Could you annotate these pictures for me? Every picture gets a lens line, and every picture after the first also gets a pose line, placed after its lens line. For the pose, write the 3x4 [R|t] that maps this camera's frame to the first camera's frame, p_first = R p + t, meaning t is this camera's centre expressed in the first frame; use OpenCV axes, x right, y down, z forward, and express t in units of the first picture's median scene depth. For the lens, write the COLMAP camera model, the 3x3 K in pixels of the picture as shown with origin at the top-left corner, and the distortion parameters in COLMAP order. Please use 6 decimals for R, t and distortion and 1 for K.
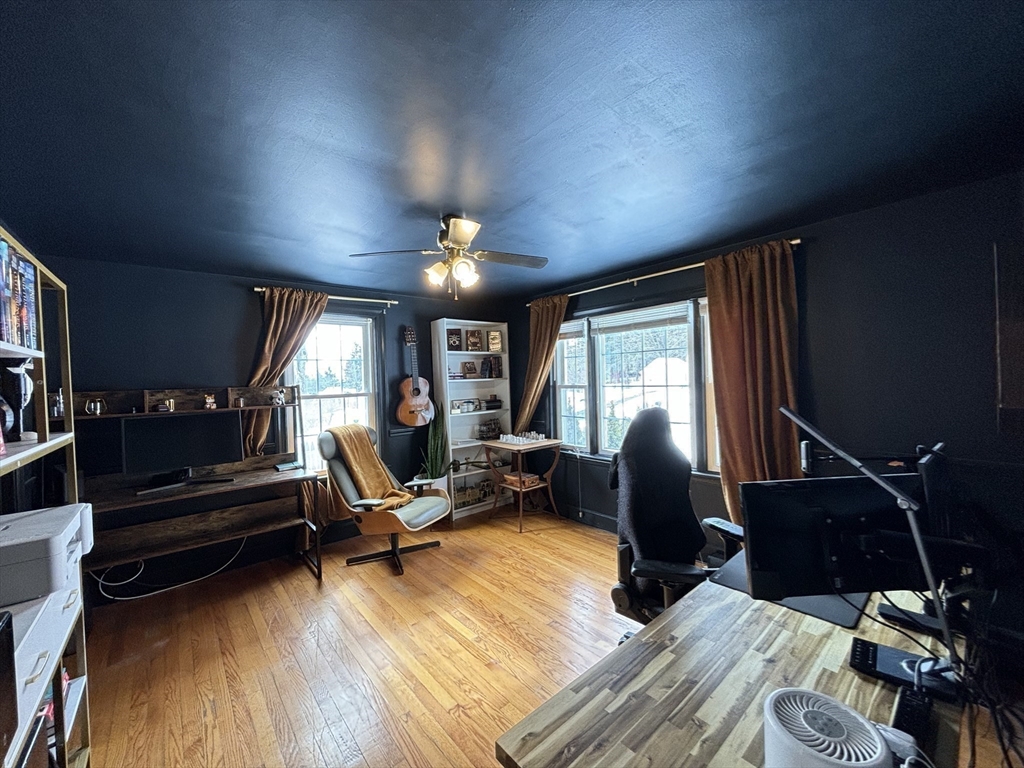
lens RADIAL K [[408.2, 0, 512.0], [0, 408.2, 384.0], [0, 0, 1]] dist [0.000664, 0.000107]
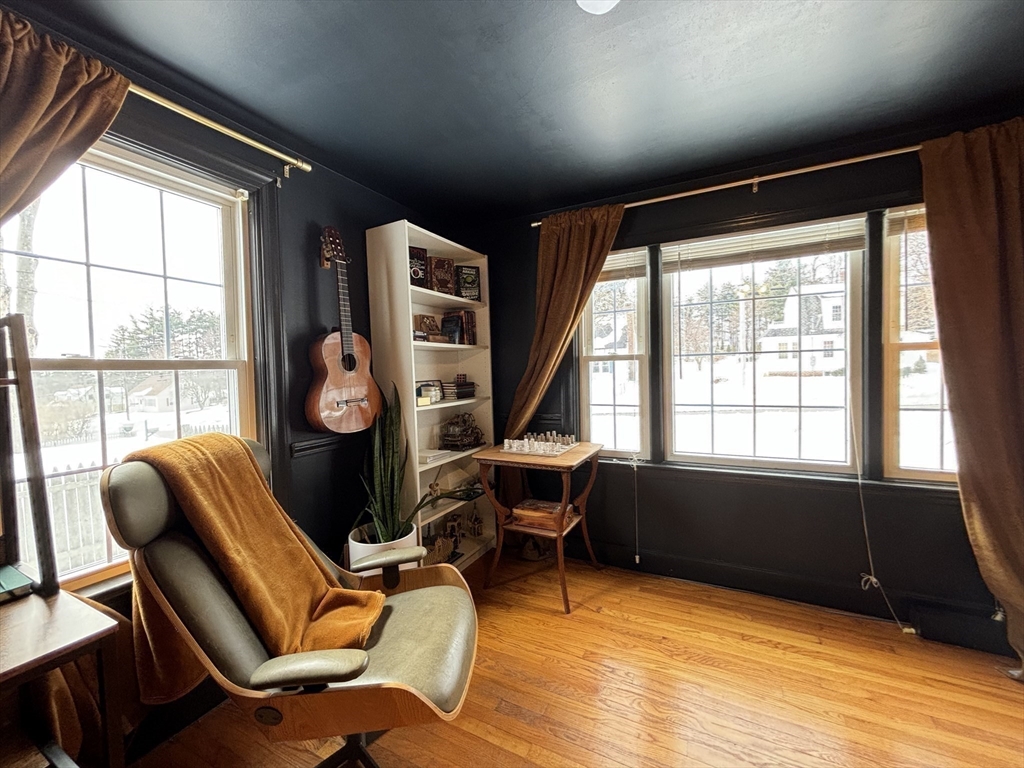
lens RADIAL K [[412.3, 0, 508.4], [0, 412.3, 383.5], [0, 0, 1]] dist [-0.000592, 0.002524]
pose [[0.922683, -0.004483, 0.385534, -0.254059], [0.001737, 0.999971, 0.007471, 0.042135], [-0.385556, -0.006224, 0.922664, 0.477613]]
